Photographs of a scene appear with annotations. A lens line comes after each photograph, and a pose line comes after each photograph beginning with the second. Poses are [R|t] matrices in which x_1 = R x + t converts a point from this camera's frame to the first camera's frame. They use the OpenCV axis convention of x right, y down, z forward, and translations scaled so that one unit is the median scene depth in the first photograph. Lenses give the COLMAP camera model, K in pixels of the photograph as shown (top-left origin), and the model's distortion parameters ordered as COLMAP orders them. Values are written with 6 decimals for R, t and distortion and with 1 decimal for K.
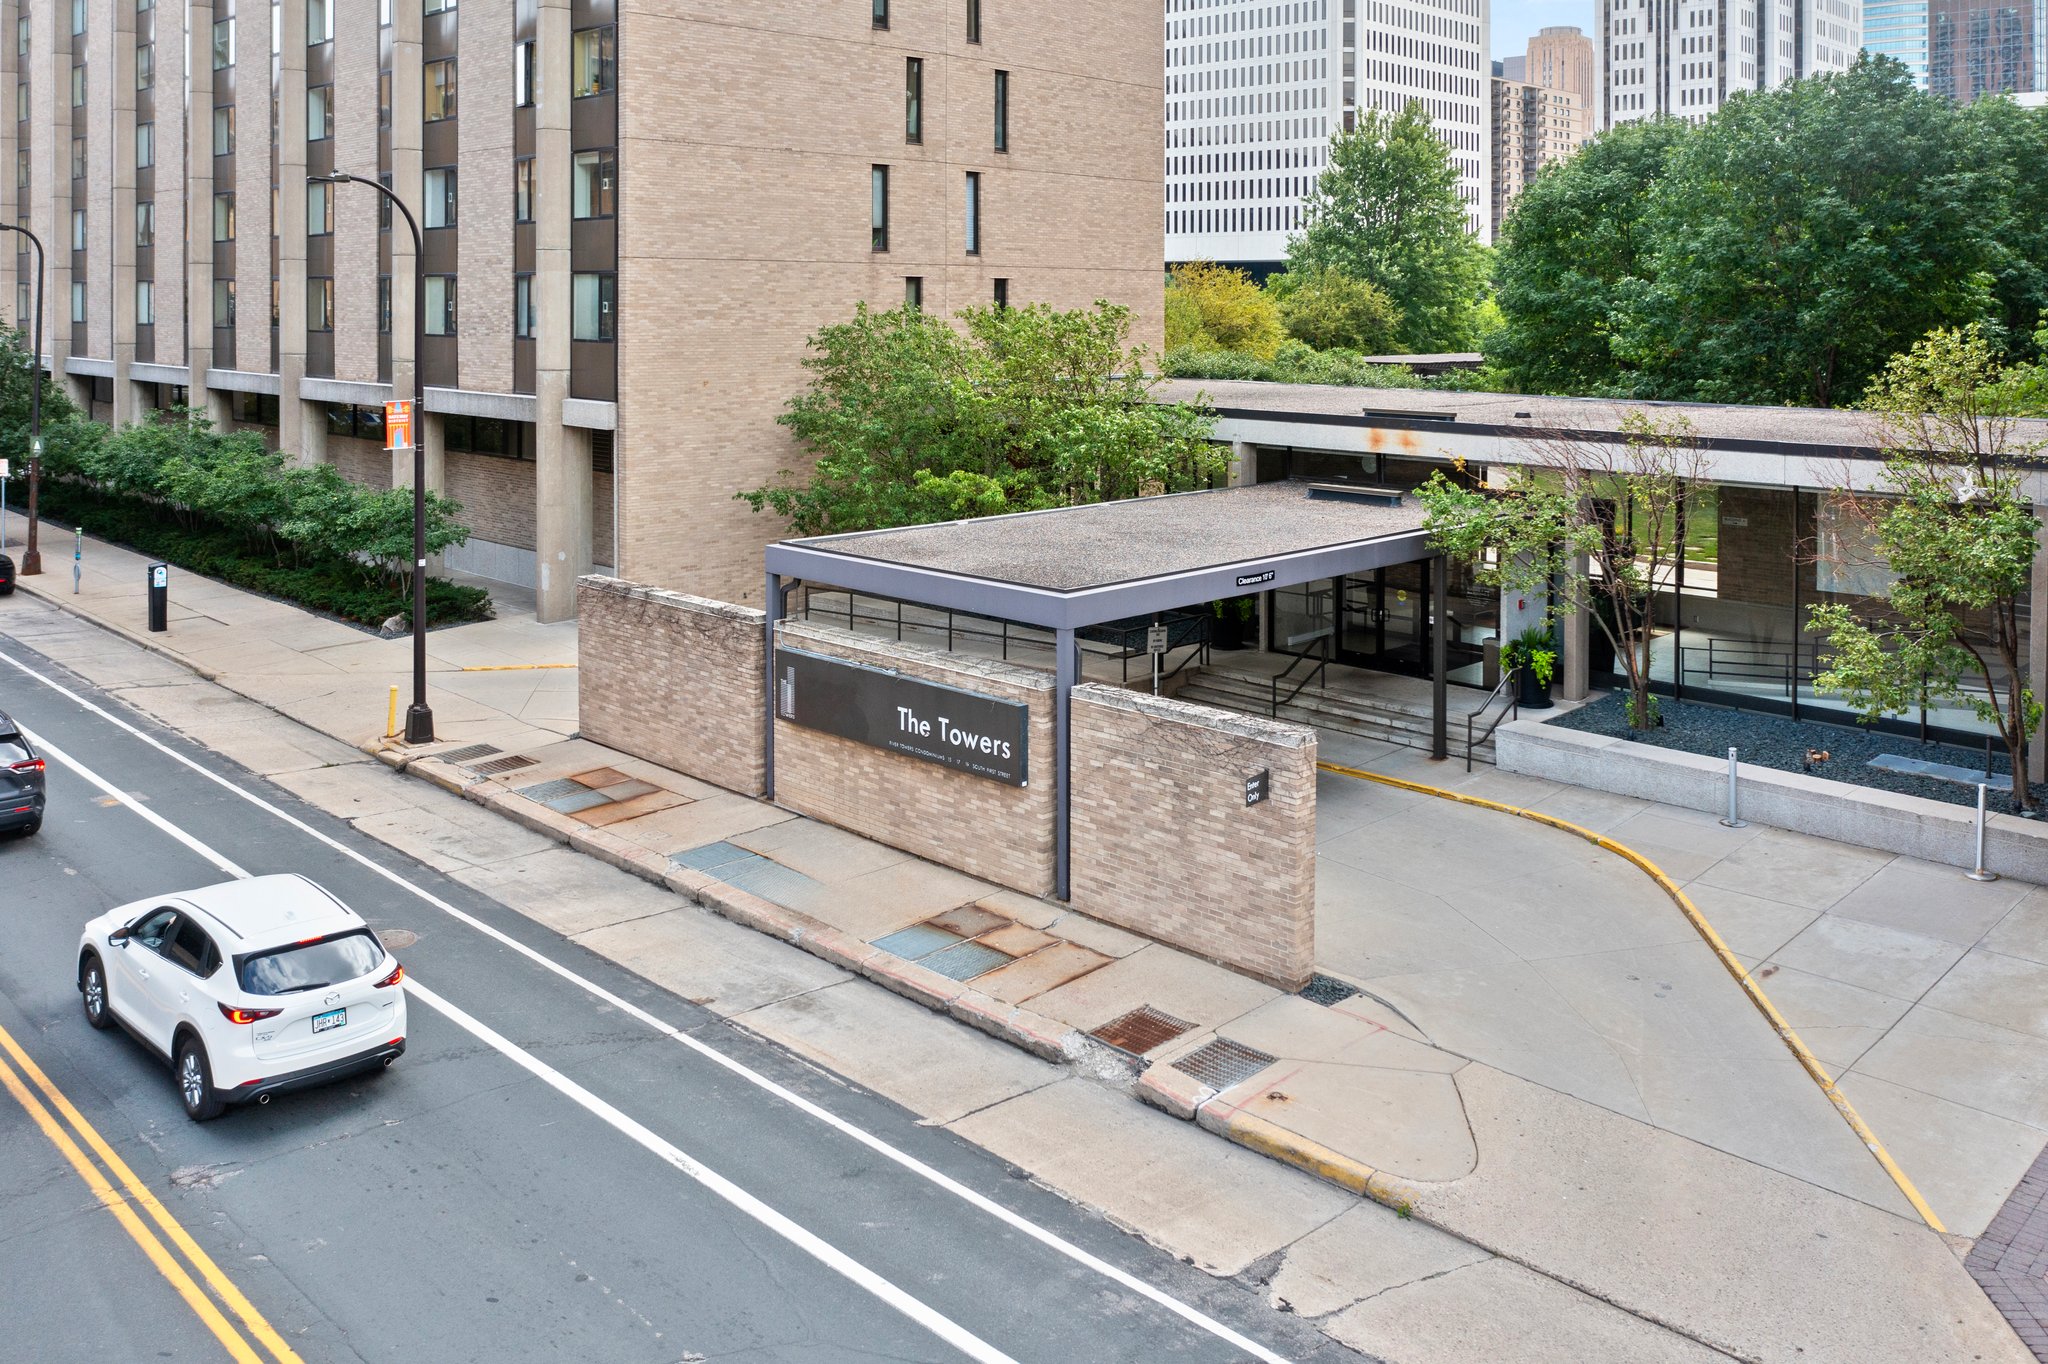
lens RADIAL K [[1616.7, 0, 1031.1], [0, 1616.7, 672.0], [0, 0, 1]] dist [-0.025466, -0.004116]
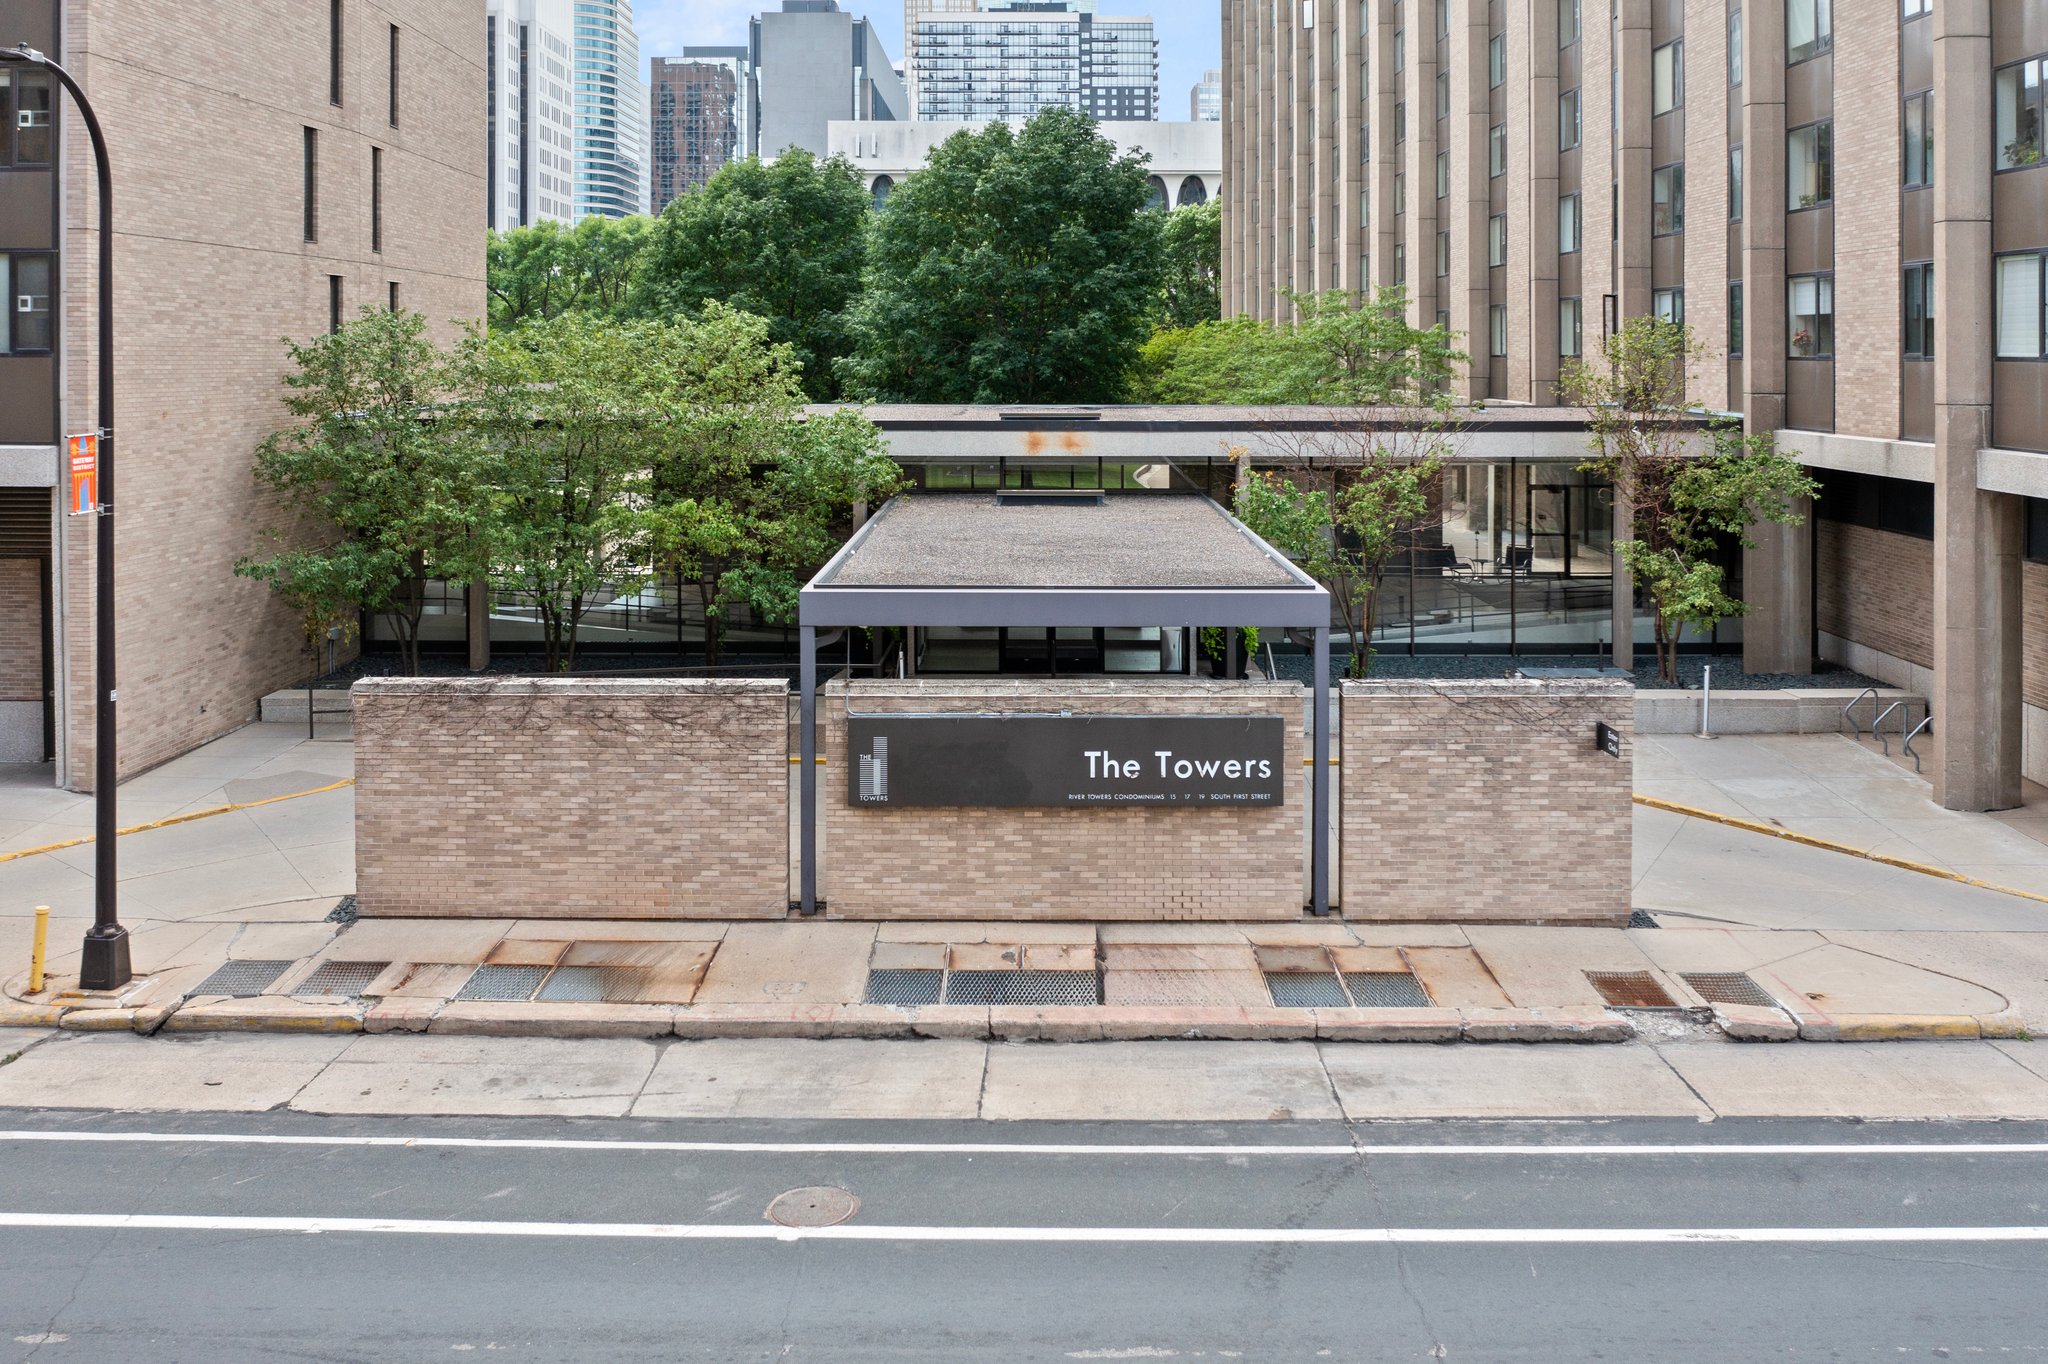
lens RADIAL K [[1616.7, 0, 1031.1], [0, 1616.7, 672.0], [0, 0, 1]] dist [-0.025466, -0.004116]
pose [[0.719830, -0.136797, 0.680538, -0.676058], [0.155389, 0.987265, 0.034092, -0.053469], [-0.676535, 0.081208, 0.731920, 0.388532]]
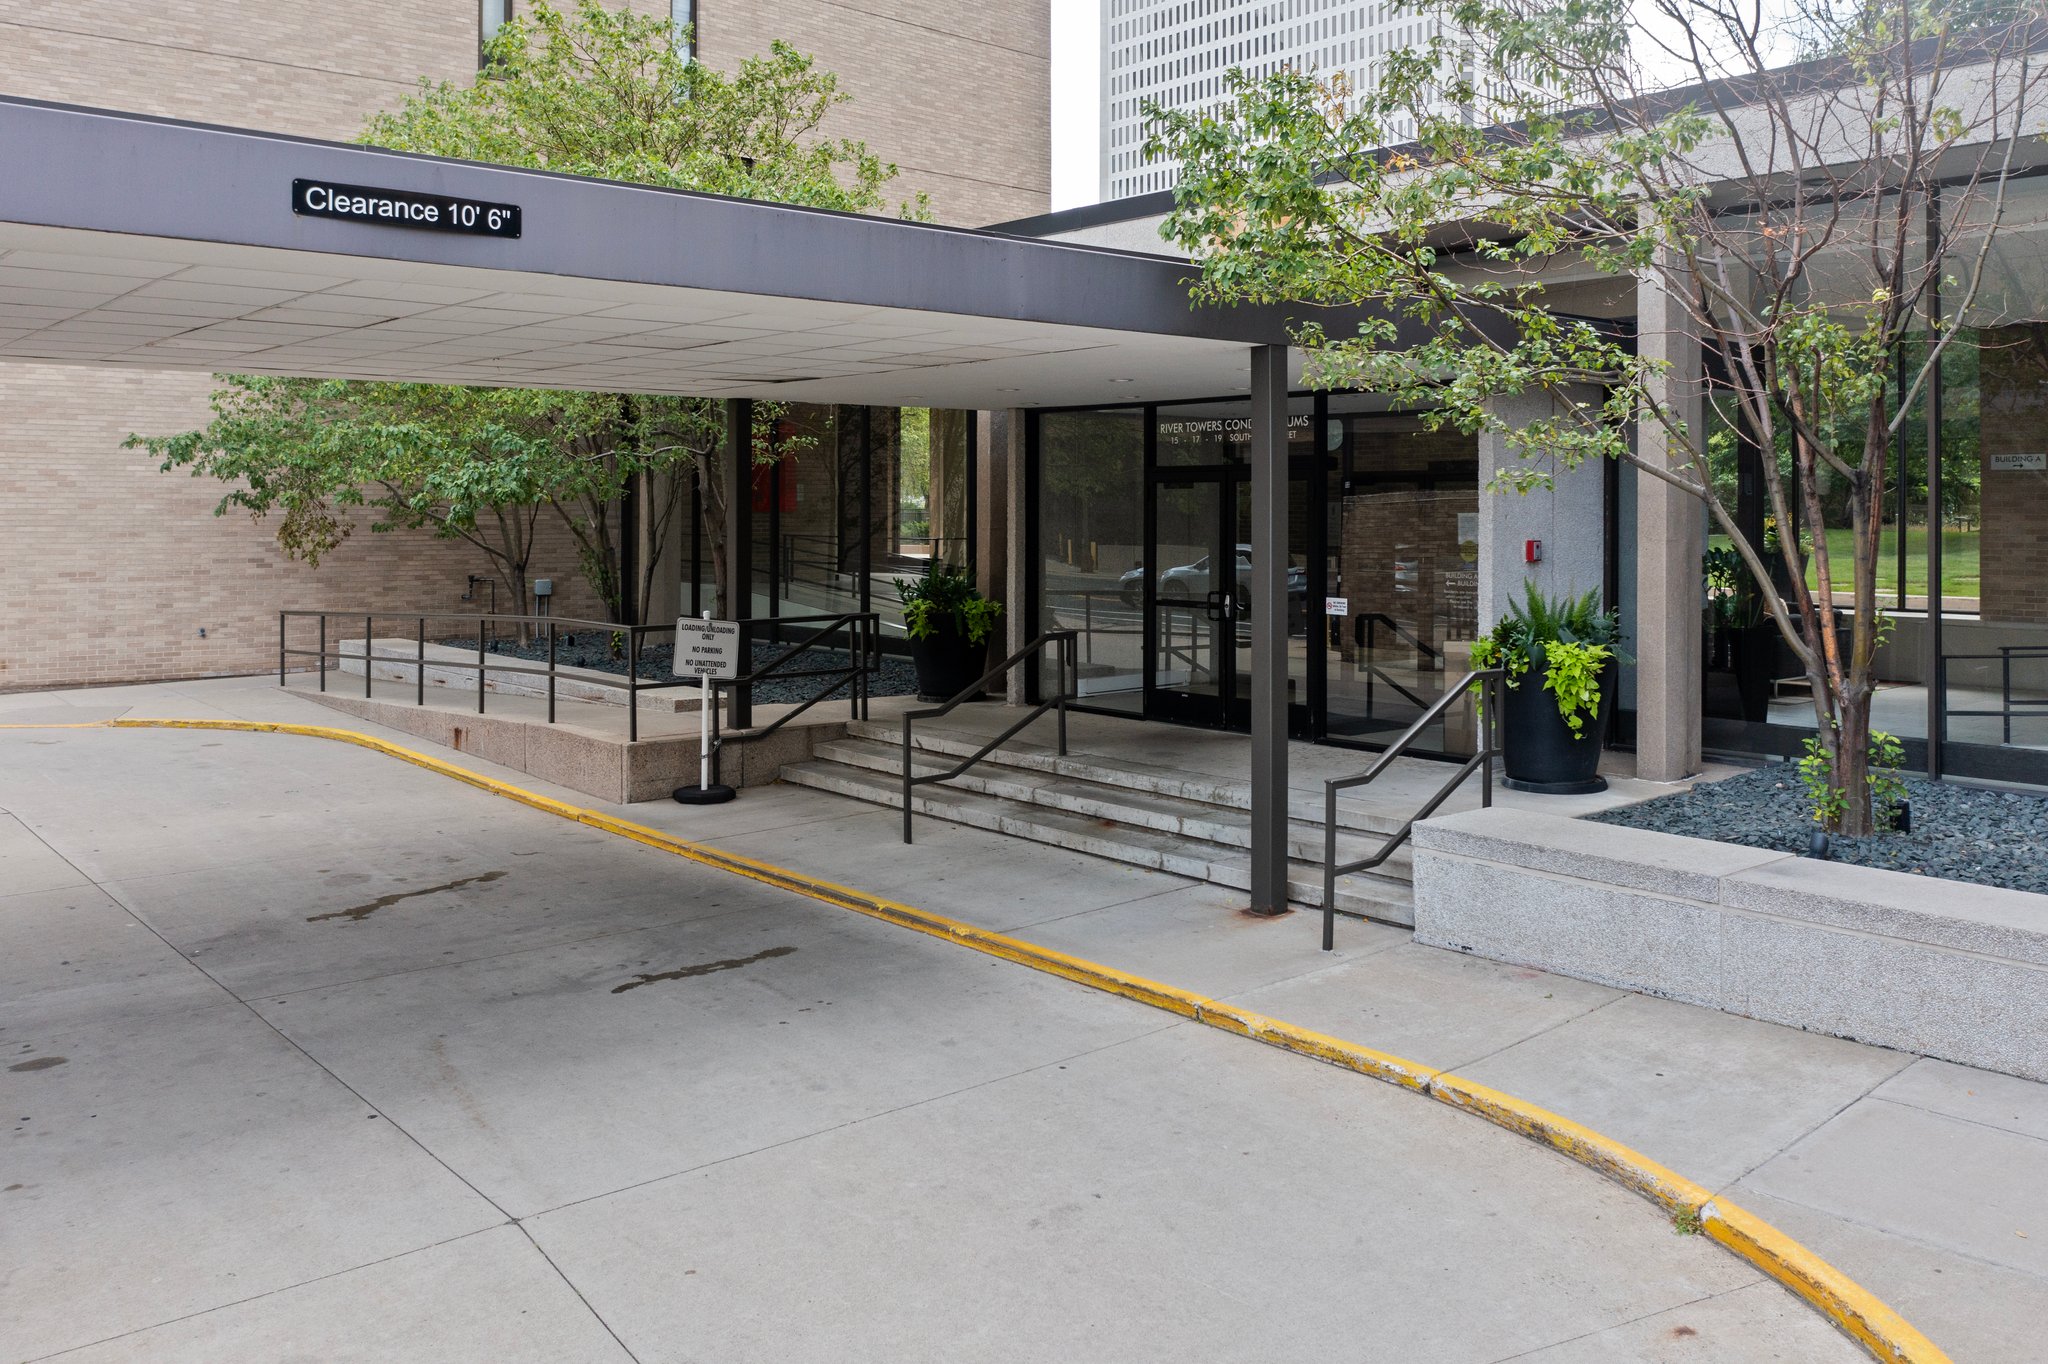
lens RADIAL K [[1637.4, 0, 1030.0], [0, 1637.4, 781.2], [0, 0, 1]] dist [-0.035676, 0.000350]
pose [[0.996805, 0.012761, -0.078843, 0.267353], [-0.017230, 0.998268, -0.056259, 0.053589], [0.077988, 0.057438, 0.995298, 0.739188]]
